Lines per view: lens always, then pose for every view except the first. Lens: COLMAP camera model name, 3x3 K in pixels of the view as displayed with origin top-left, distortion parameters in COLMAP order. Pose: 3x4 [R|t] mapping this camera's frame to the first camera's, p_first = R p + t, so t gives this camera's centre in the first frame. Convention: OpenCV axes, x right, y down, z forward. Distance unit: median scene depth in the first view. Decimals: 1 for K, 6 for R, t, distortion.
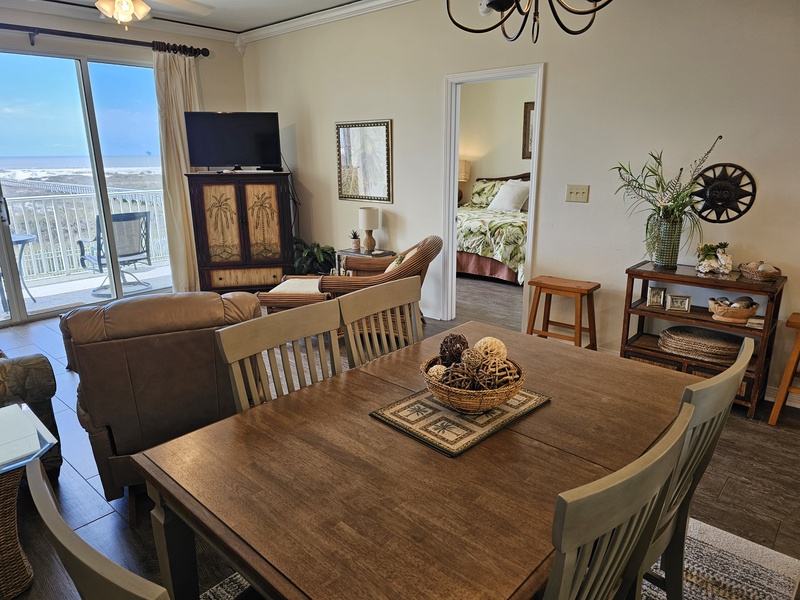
lens RADIAL K [[528.2, 0, 409.1], [0, 528.2, 298.0], [0, 0, 1]] dist [0.075499, -0.090193]
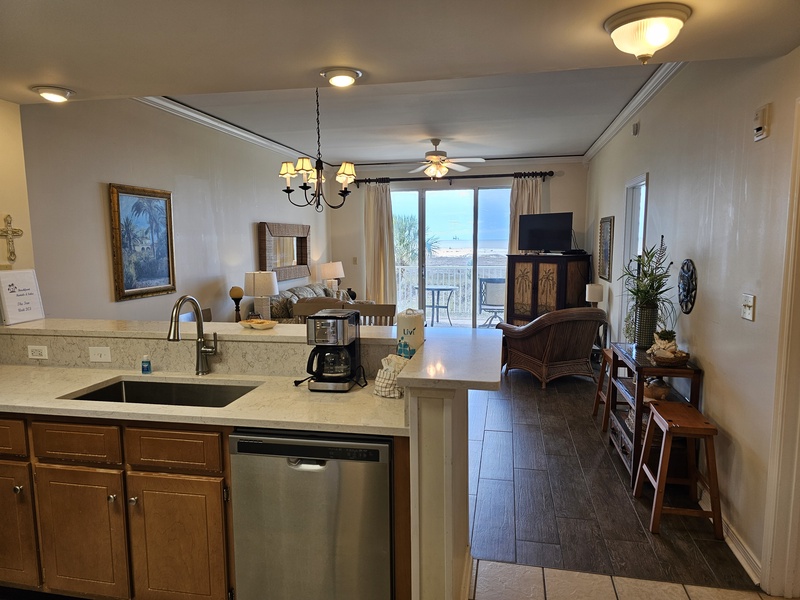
lens RADIAL K [[528.2, 0, 409.1], [0, 528.2, 298.0], [0, 0, 1]] dist [0.075499, -0.090193]
pose [[0.511243, 0.098401, -0.853784, 0.720290], [-0.221410, 0.974971, -0.020212, -0.016928], [0.830426, 0.199370, 0.520234, -0.000578]]
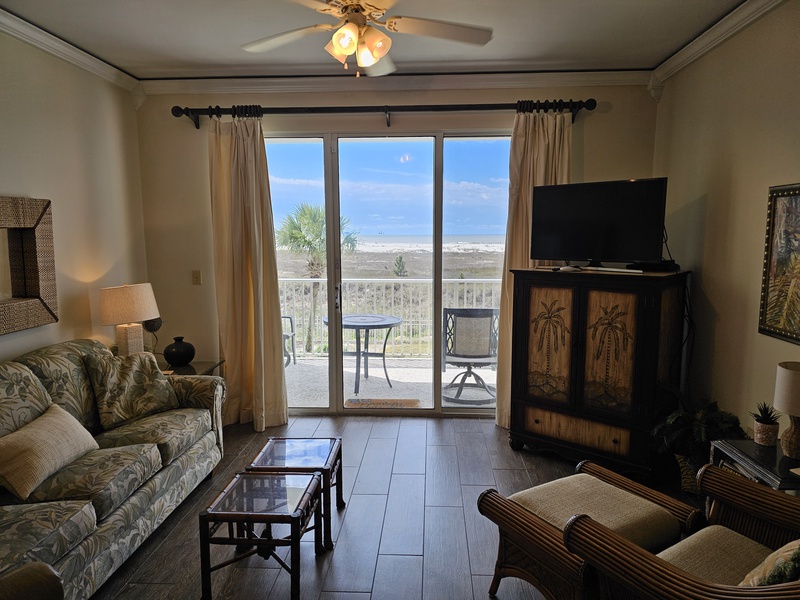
lens RADIAL K [[528.2, 0, 409.1], [0, 528.2, 298.0], [0, 0, 1]] dist [0.075499, -0.090193]
pose [[0.624694, 0.103867, -0.773931, 0.053540], [-0.205553, 0.978032, -0.034658, -0.135255], [0.753330, 0.180735, 0.632320, 0.428857]]
